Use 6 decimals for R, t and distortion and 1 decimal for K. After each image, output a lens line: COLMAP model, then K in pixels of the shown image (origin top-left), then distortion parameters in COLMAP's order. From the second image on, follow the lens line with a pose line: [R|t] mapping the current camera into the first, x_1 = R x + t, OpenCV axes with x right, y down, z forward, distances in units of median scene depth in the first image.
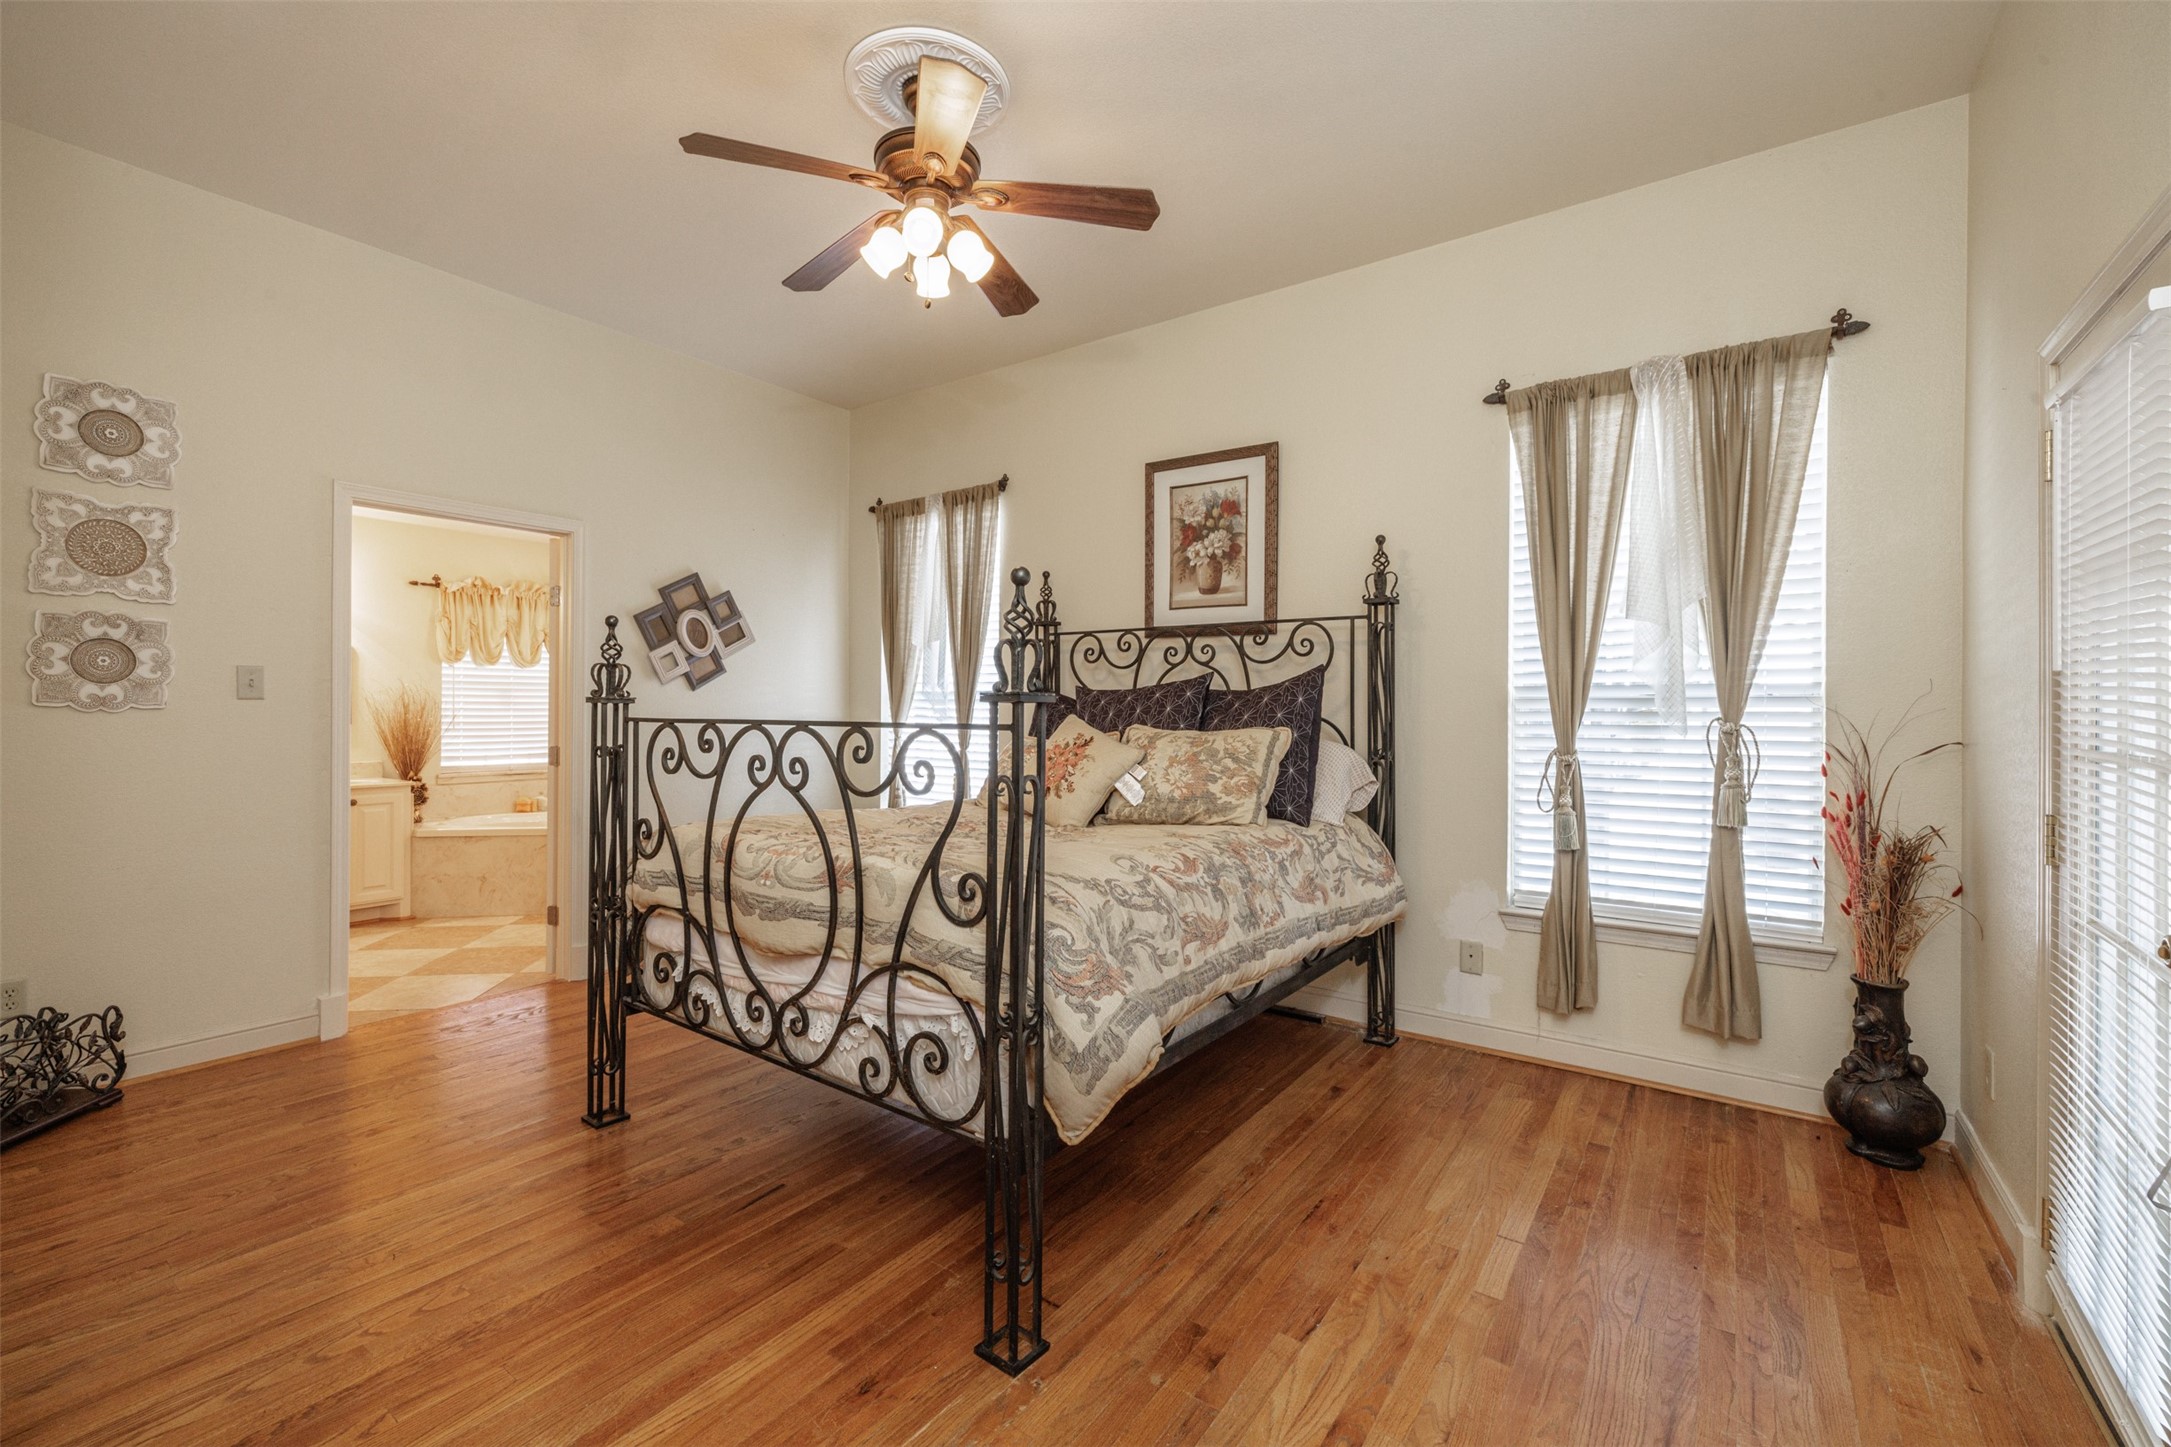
lens RADIAL K [[881.3, 0, 1085.5], [0, 881.3, 723.5], [0, 0, 1]] dist [-0.001126, 0.000196]
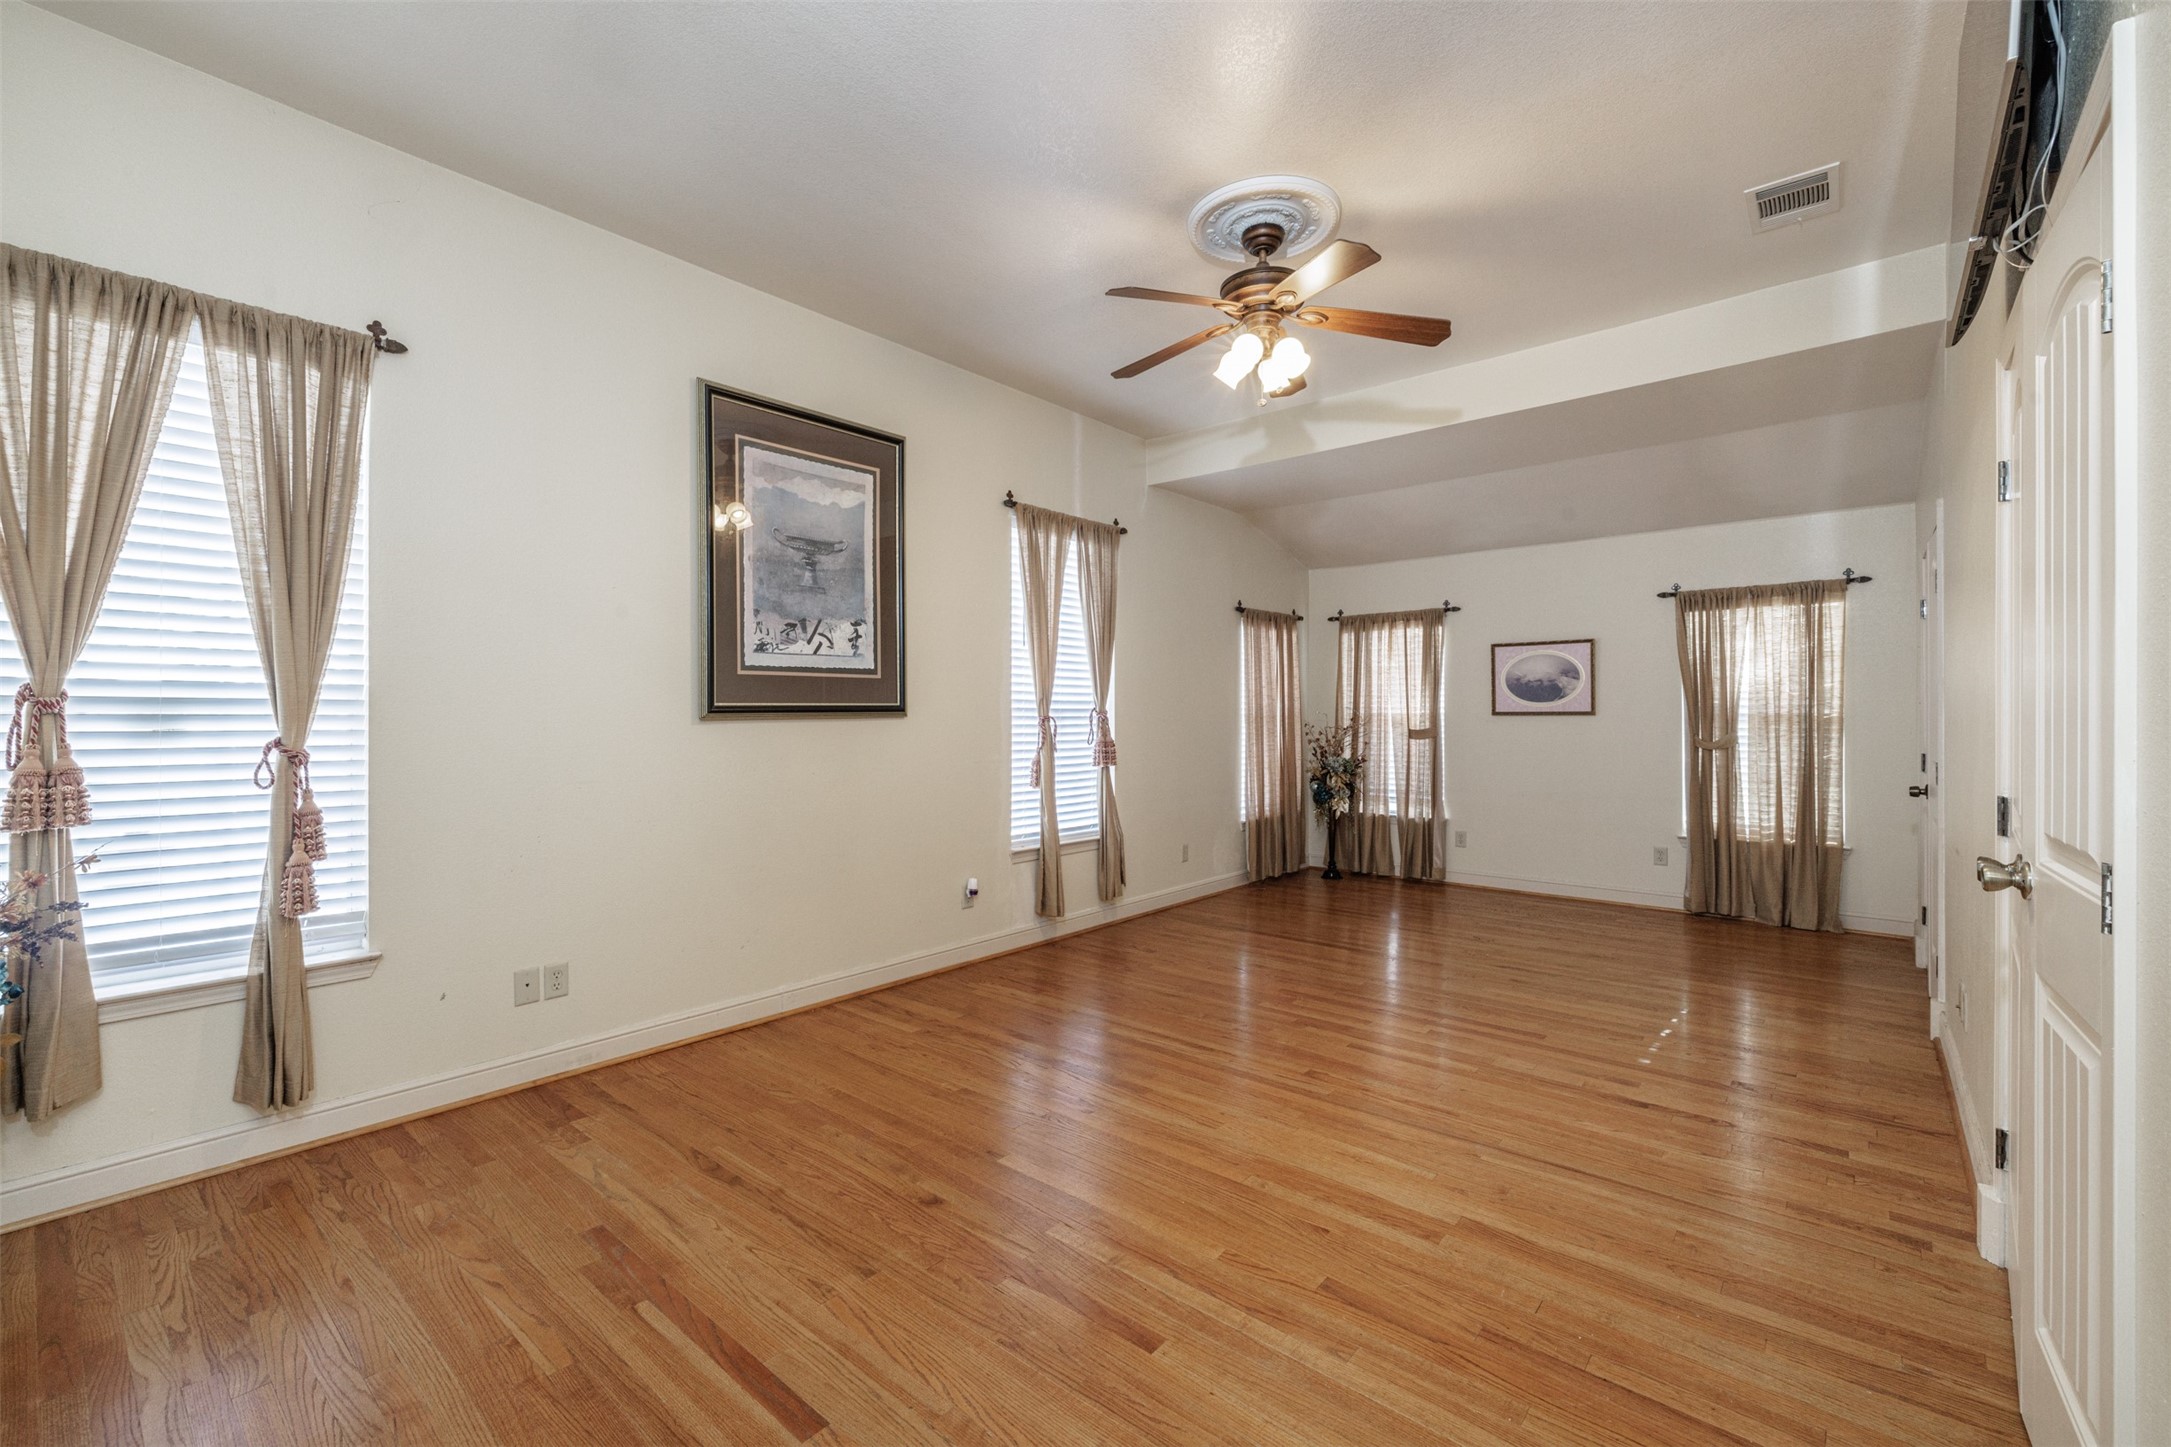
lens RADIAL K [[926.6, 0, 1085.7], [0, 926.6, 714.7], [0, 0, 1]] dist [0.001340, 0.000115]
pose [[0.089823, -0.003186, 0.995953, -0.284235], [0.018928, 0.999820, 0.001491, -0.004416], [-0.995778, 0.018718, 0.089867, 0.198480]]
